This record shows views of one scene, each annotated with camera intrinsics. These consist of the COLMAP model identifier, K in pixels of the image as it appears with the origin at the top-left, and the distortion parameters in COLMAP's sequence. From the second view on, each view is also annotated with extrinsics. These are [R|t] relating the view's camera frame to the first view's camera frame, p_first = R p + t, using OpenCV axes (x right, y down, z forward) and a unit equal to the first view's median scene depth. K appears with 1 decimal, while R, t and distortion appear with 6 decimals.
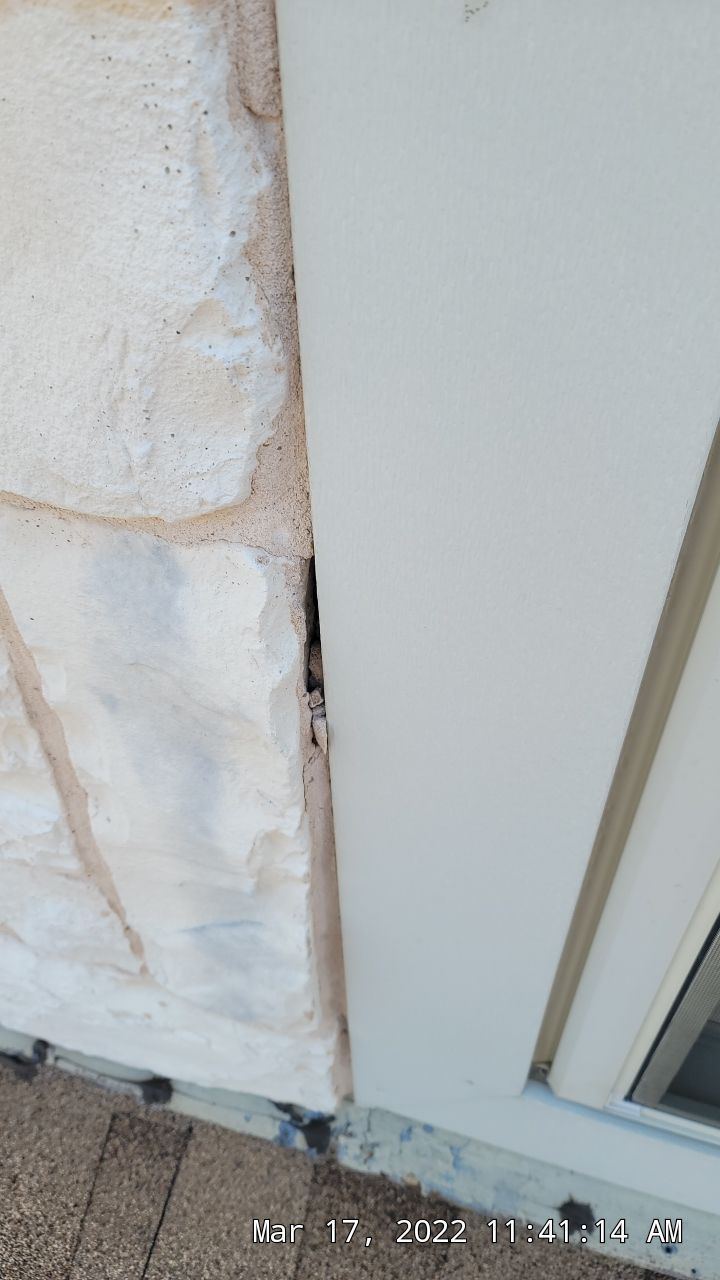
lens RADIAL K [[991.7, 0, 310.0], [0, 991.7, 639.5], [0, 0, 1]] dist [0.057629, -0.057856]
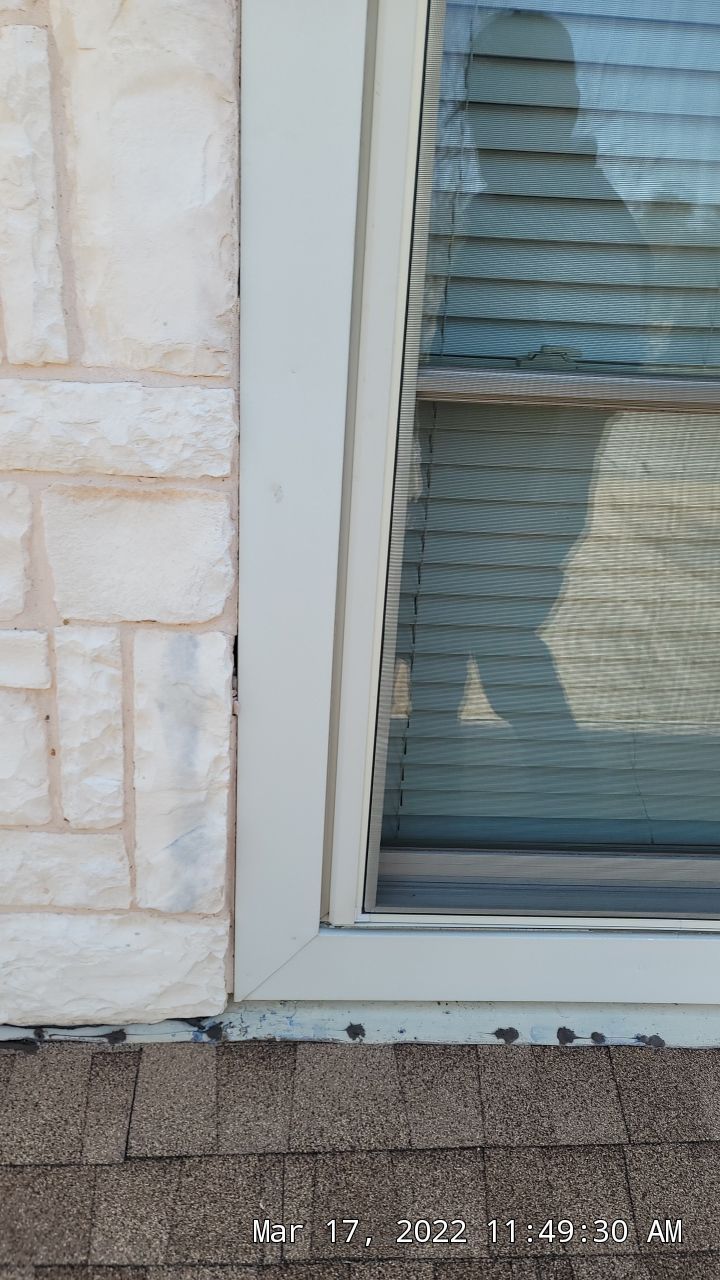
lens RADIAL K [[991.7, 0, 310.0], [0, 991.7, 639.5], [0, 0, 1]] dist [0.057629, -0.057856]
pose [[0.942472, -0.047691, 0.330865, -0.411367], [0.174959, 0.913755, -0.366663, 0.565966], [-0.284843, 0.403457, 0.869533, -0.938973]]
